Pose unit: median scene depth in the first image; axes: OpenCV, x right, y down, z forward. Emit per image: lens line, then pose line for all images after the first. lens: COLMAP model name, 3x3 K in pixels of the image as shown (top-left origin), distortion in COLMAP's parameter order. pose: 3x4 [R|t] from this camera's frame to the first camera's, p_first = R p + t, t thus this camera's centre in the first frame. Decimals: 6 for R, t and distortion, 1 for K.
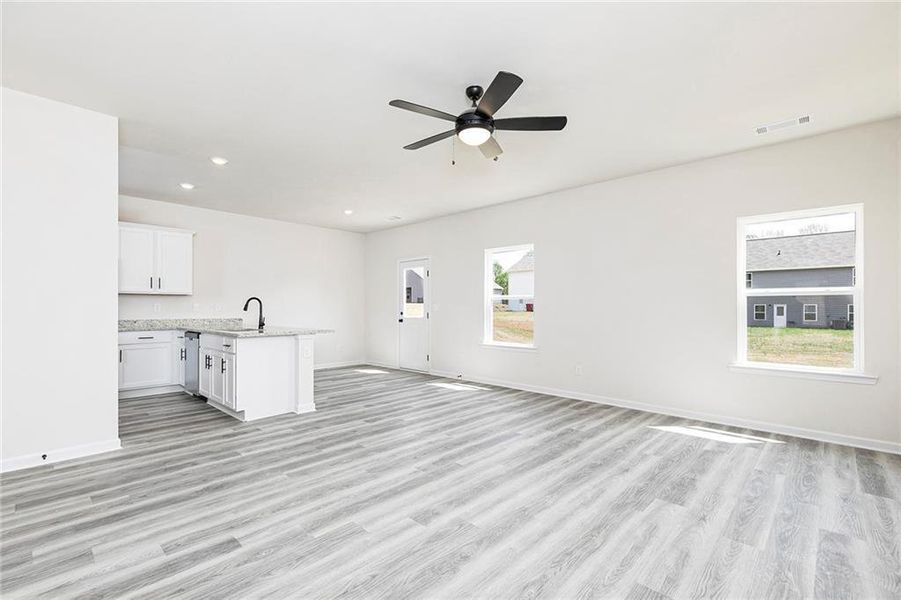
lens RADIAL K [[402.7, 0, 451.6], [0, 402.7, 306.0], [0, 0, 1]] dist [0.010357, -0.000179]
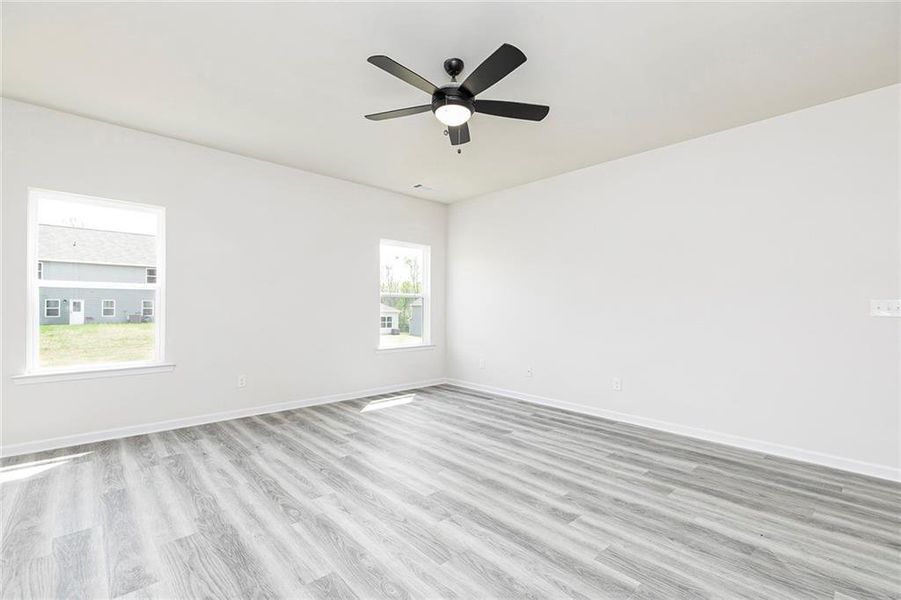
lens RADIAL K [[402.7, 0, 451.6], [0, 402.7, 306.0], [0, 0, 1]] dist [0.010357, -0.000179]
pose [[0.065346, -0.000041, 0.997863, -0.662838], [-0.011577, 0.999933, 0.000799, 0.002548], [-0.997796, -0.011605, 0.065341, 0.743537]]
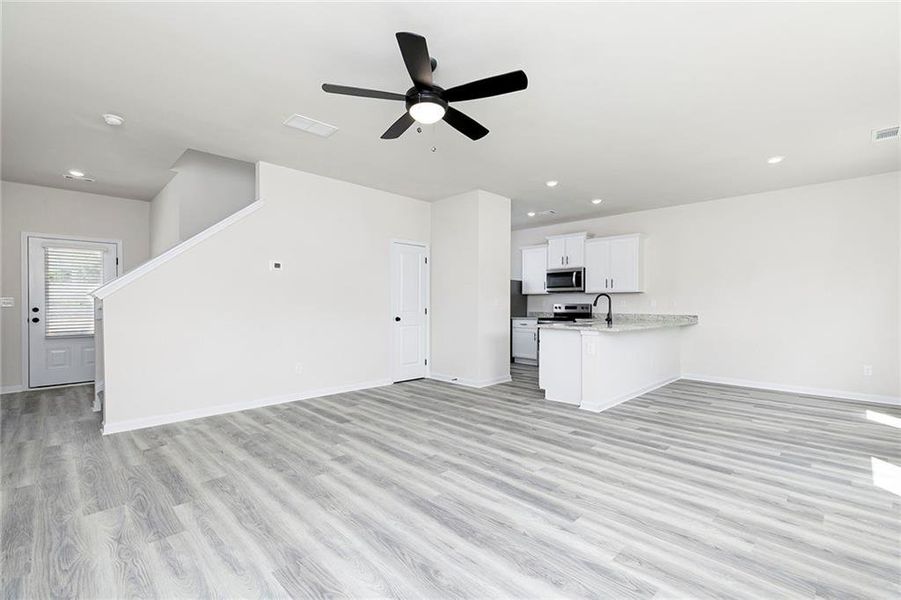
lens RADIAL K [[402.7, 0, 451.6], [0, 402.7, 306.0], [0, 0, 1]] dist [0.010357, -0.000179]
pose [[-0.035302, 0.002658, -0.999373, 0.763428], [0.004025, 0.999989, 0.002518, 0.008969], [0.999369, -0.003933, -0.035312, 0.860214]]
